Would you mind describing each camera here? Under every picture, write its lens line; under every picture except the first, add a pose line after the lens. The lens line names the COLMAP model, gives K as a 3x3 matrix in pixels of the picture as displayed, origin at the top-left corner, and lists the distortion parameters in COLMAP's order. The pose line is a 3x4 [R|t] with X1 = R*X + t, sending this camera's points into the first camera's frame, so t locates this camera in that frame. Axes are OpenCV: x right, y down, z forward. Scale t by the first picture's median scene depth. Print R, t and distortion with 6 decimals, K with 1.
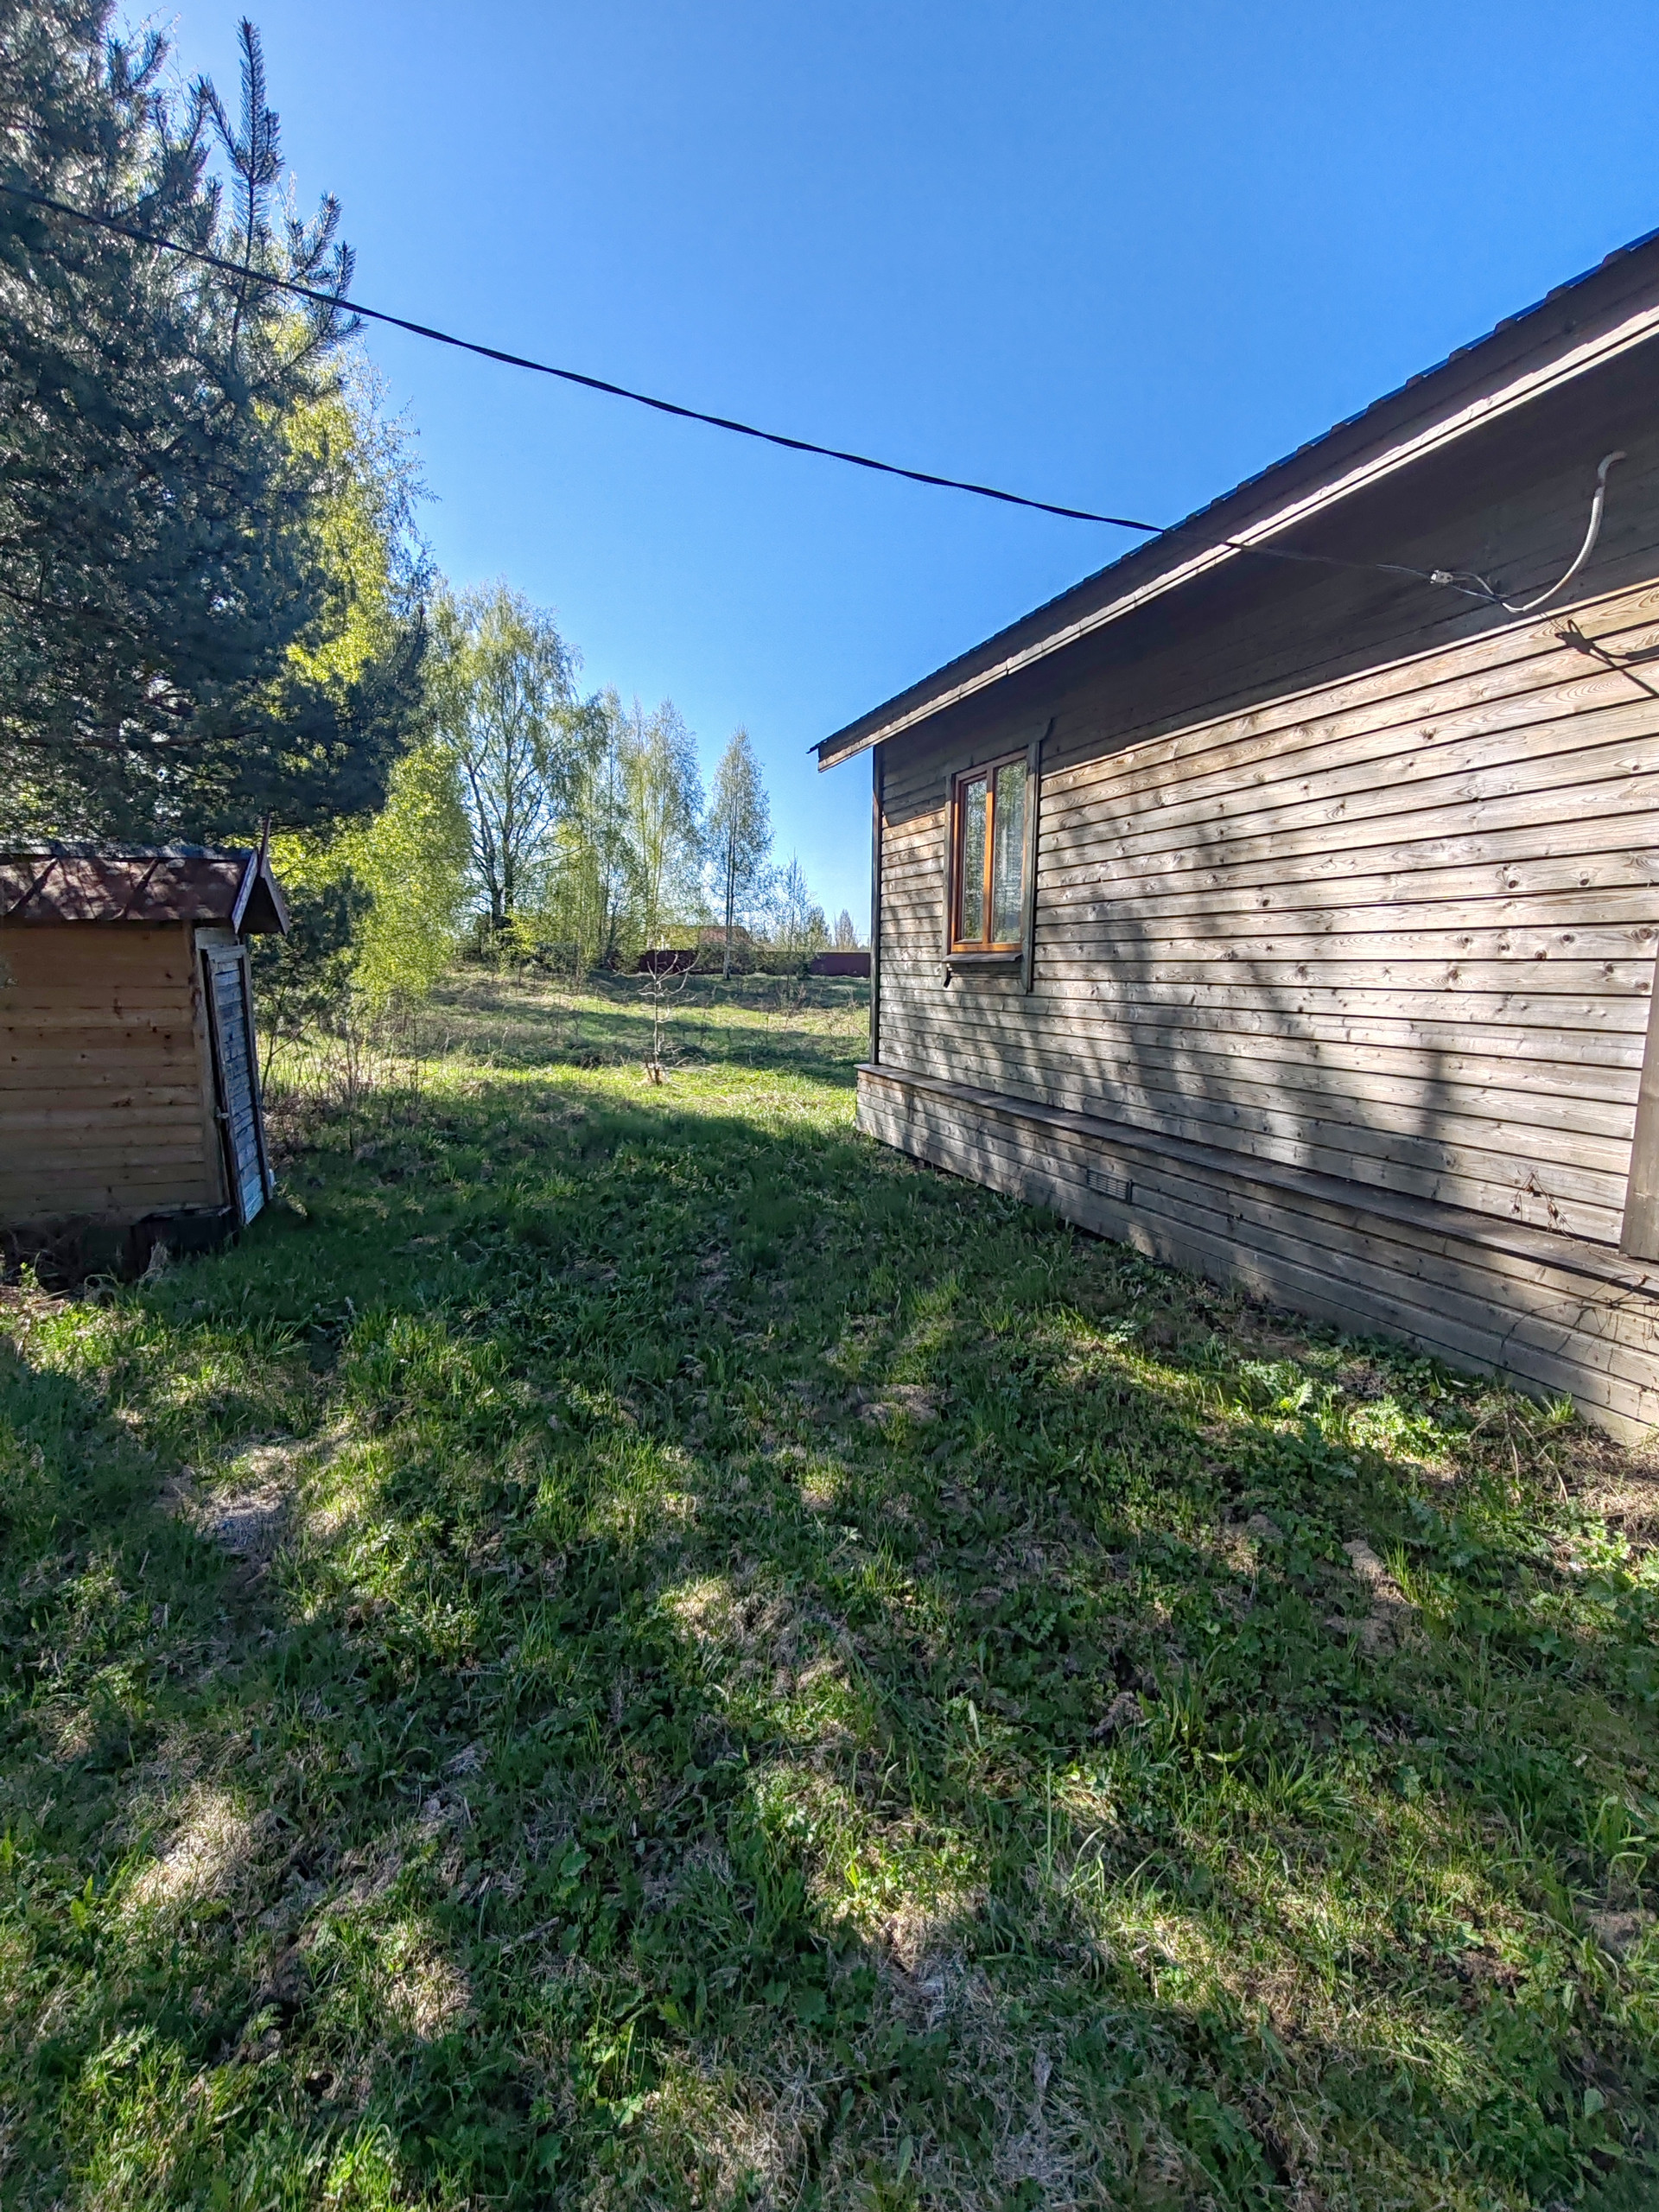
lens RADIAL K [[1007.8, 0, 823.2], [0, 1007.8, 1084.7], [0, 0, 1]] dist [0.024657, 0.000330]
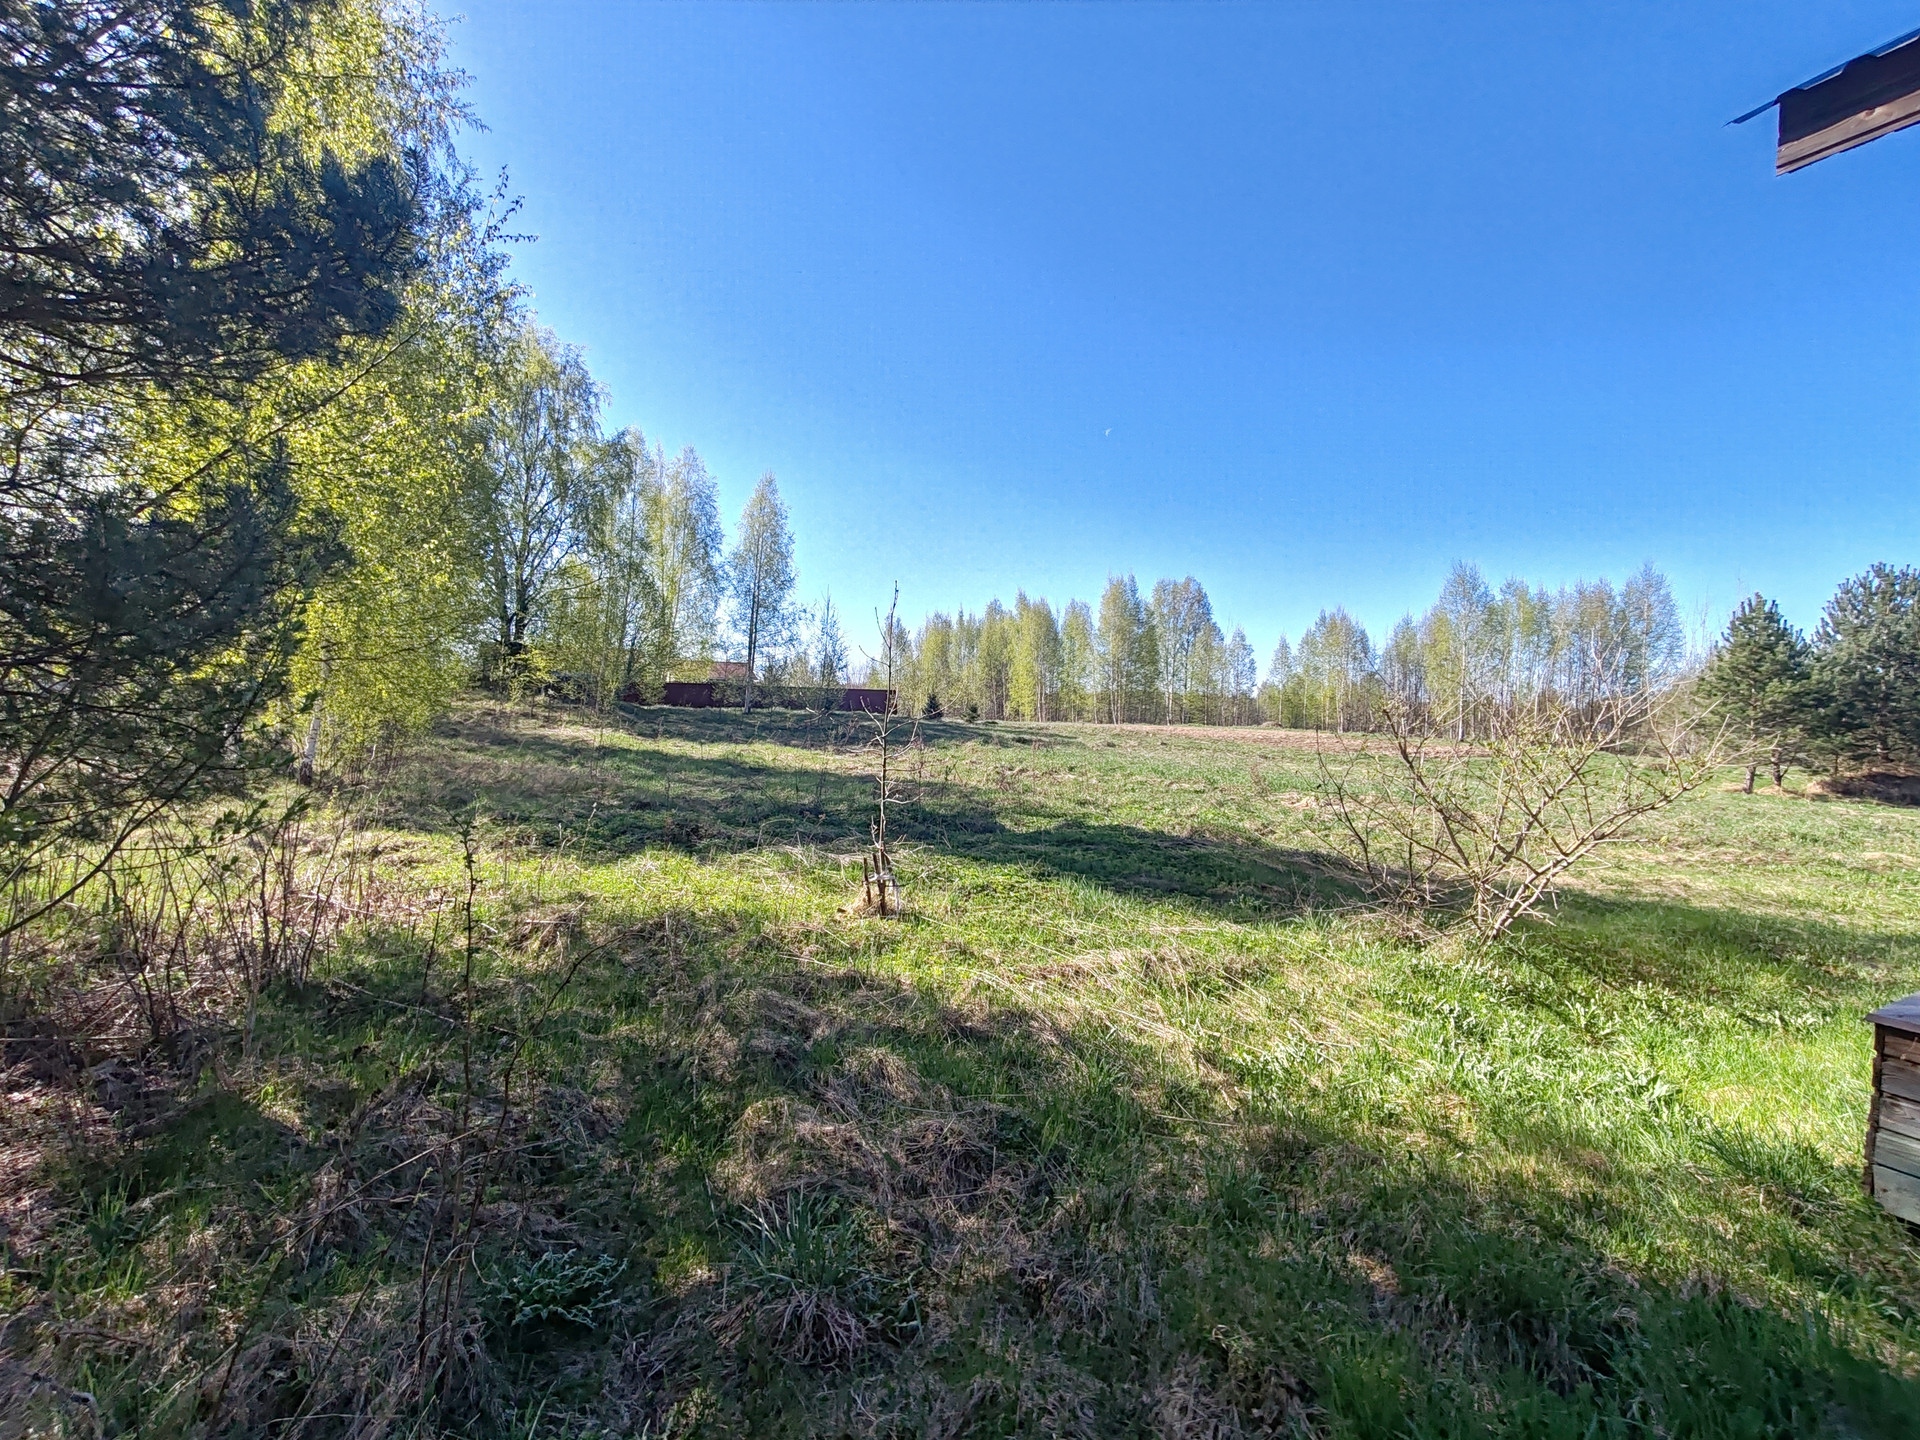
lens RADIAL K [[880.6, 0, 960.9], [0, 880.6, 718.0], [0, 0, 1]] dist [-0.001151, -0.000061]
pose [[0.983563, 0.018417, 0.179622, -0.065916], [-0.000525, 0.995072, -0.099153, -0.018865], [-0.180563, 0.097429, 0.978726, 0.154702]]
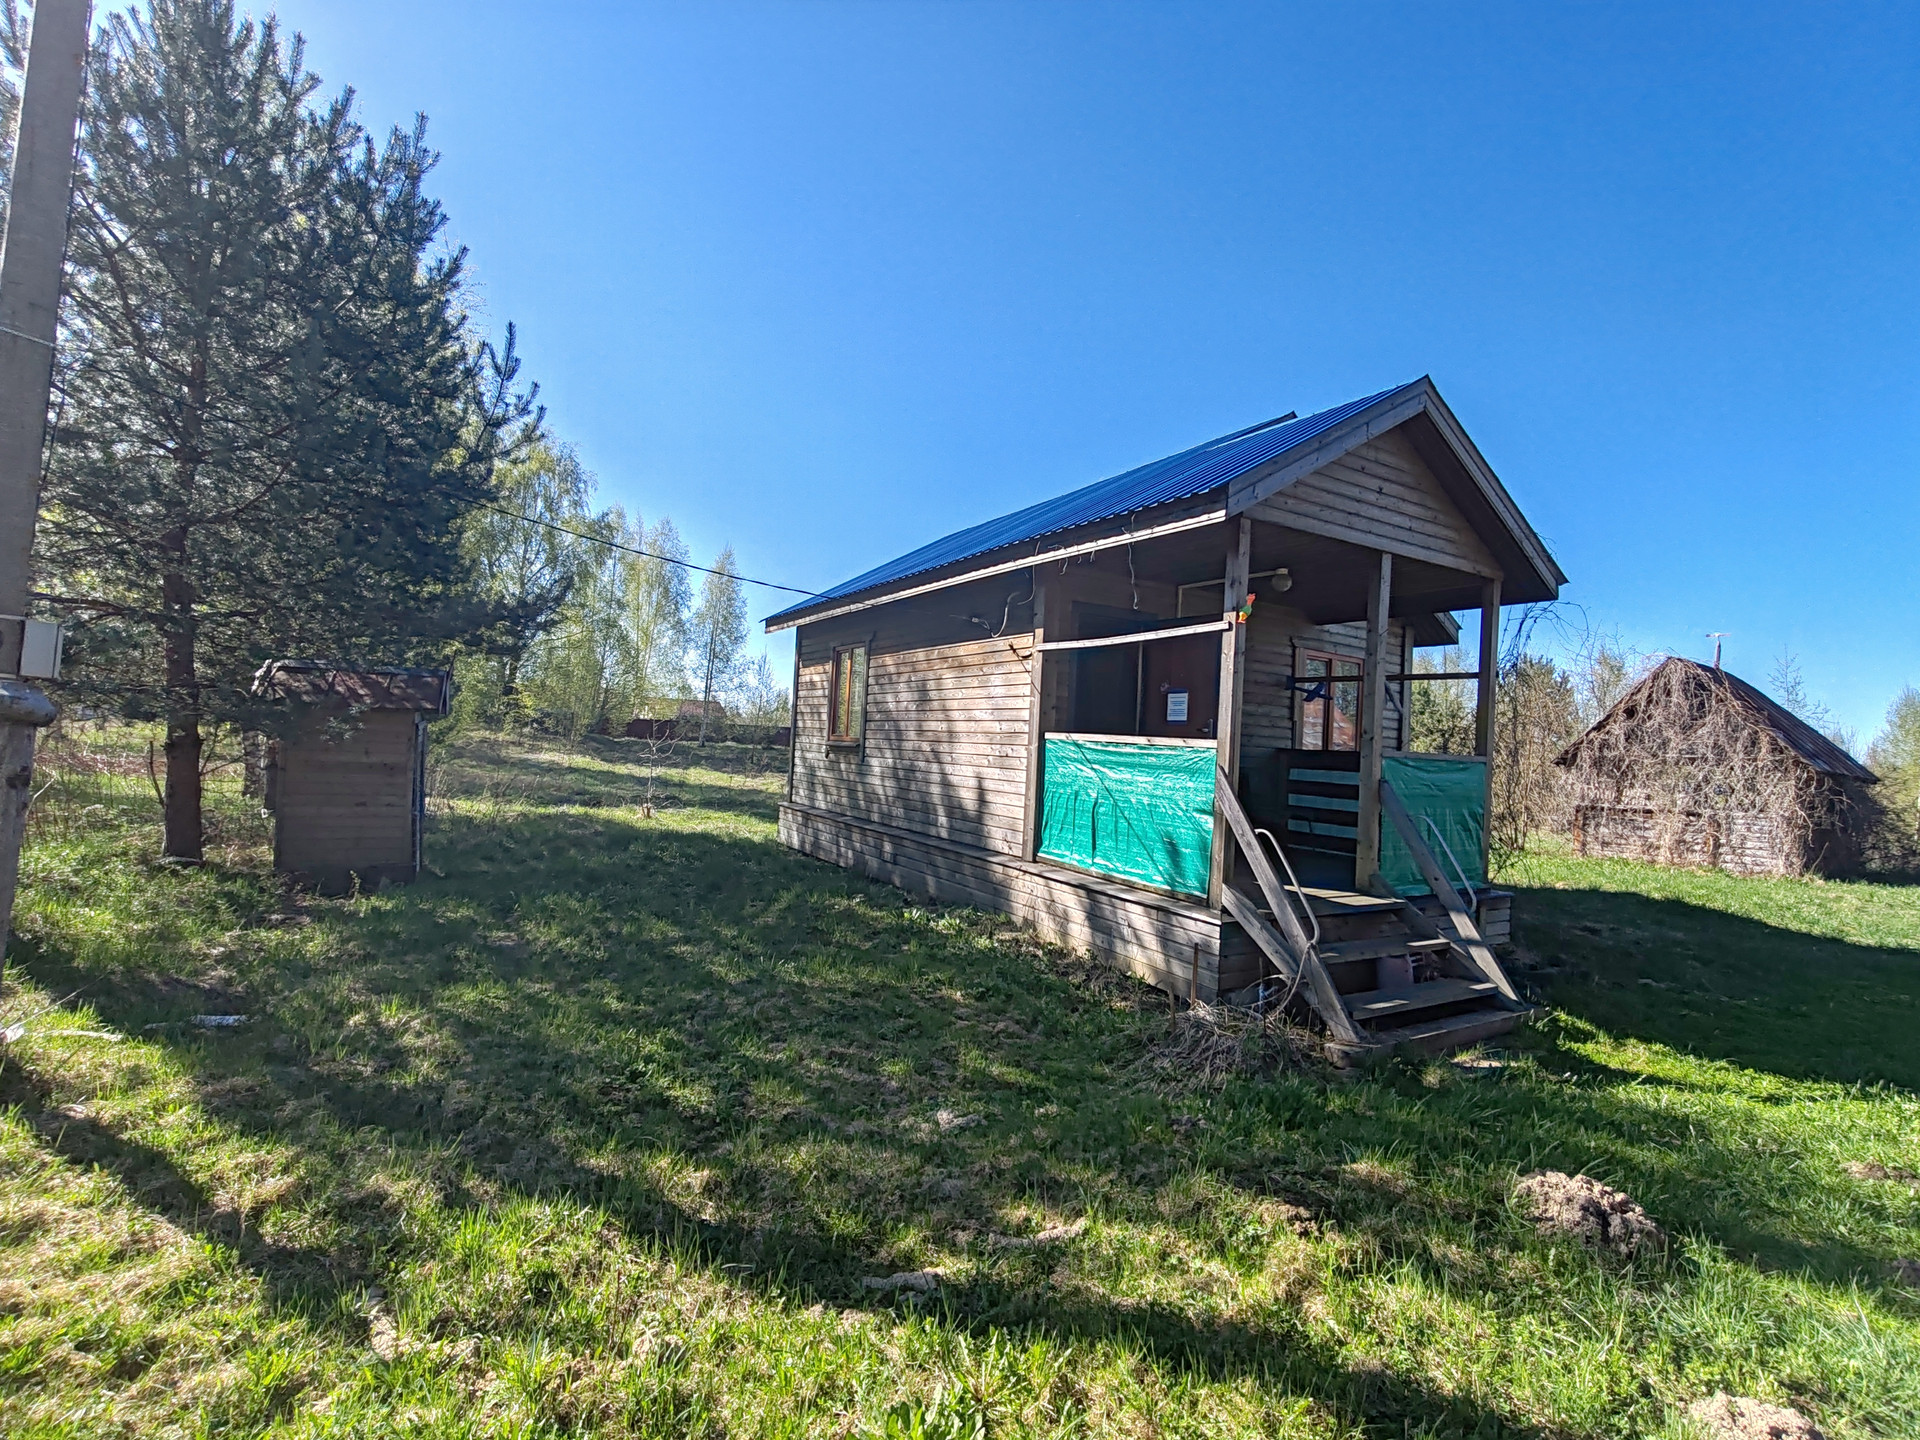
lens RADIAL K [[865.6, 0, 957.5], [0, 865.6, 721.5], [0, 0, 1]] dist [-0.001380, 0.000802]
pose [[0.980624, 0.048664, 0.189759, 0.008625], [-0.021629, 0.989628, -0.142019, 0.008863], [-0.194702, 0.135163, 0.971505, -0.094189]]
